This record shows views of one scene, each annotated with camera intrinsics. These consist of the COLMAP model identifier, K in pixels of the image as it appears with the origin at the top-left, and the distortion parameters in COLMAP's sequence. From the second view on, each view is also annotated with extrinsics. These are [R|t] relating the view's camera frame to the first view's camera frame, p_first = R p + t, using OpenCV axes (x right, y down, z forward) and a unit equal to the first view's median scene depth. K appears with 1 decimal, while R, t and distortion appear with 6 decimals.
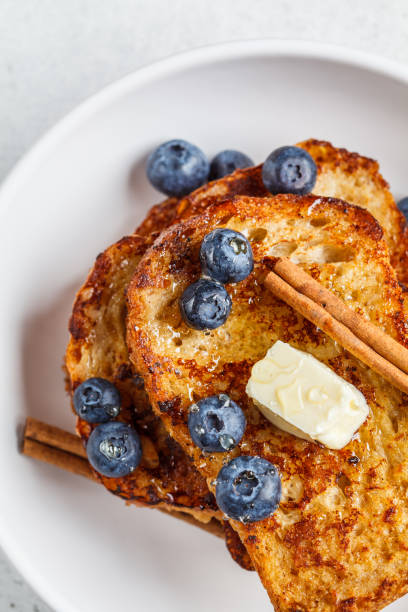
lens RADIAL K [[2015.0, 0, 204.0], [0, 2015.0, 306.0], [0, 0, 1]] dist [-0.197345, -0.969412]
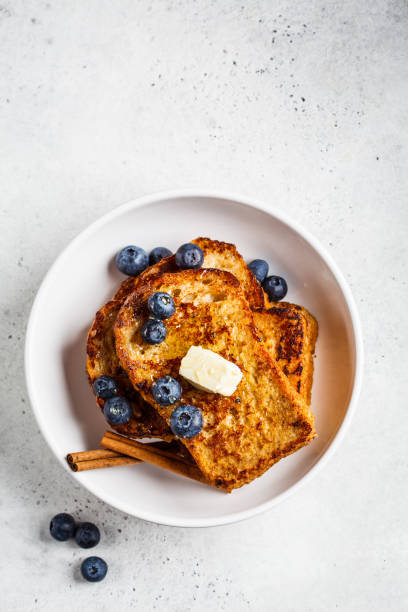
lens RADIAL K [[2015.0, 0, 204.0], [0, 2015.0, 306.0], [0, 0, 1]] dist [-0.197345, -0.969412]
pose [[0.991765, -0.127573, -0.011283, 0.074356], [0.127723, 0.991714, 0.013799, -0.046194], [0.009429, -0.015127, 0.999841, -0.960031]]
